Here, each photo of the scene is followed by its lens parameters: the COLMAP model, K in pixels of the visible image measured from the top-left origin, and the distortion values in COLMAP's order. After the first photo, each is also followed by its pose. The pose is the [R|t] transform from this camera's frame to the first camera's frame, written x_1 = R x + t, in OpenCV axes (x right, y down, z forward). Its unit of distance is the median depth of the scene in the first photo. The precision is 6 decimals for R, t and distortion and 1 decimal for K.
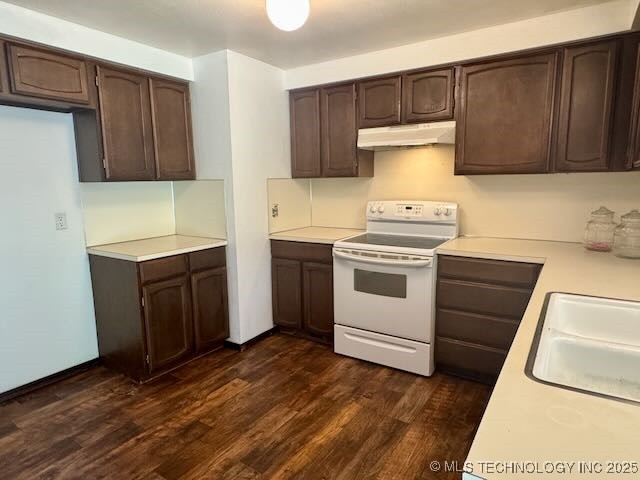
lens RADIAL K [[391.5, 0, 321.5], [0, 391.5, 241.5], [0, 0, 1]] dist [0.003607, 0.001175]
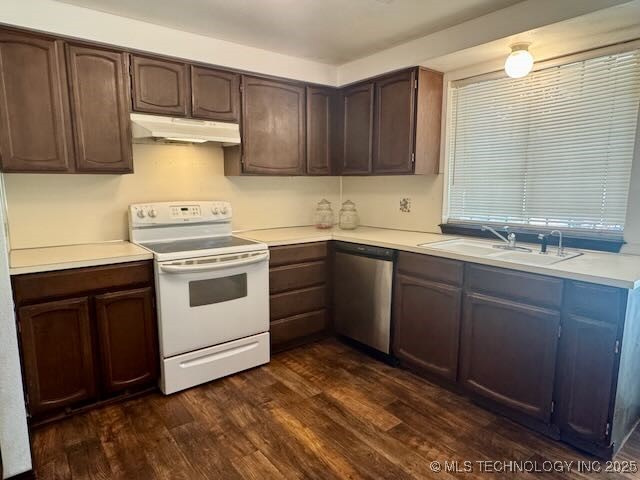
lens RADIAL K [[391.5, 0, 320.1], [0, 391.5, 240.0], [0, 0, 1]] dist [0.003607, 0.001175]
pose [[0.335209, -0.120168, 0.934449, -0.612371], [0.141011, 0.987060, 0.076349, -0.044554], [-0.931532, 0.106174, 0.347816, 0.442504]]
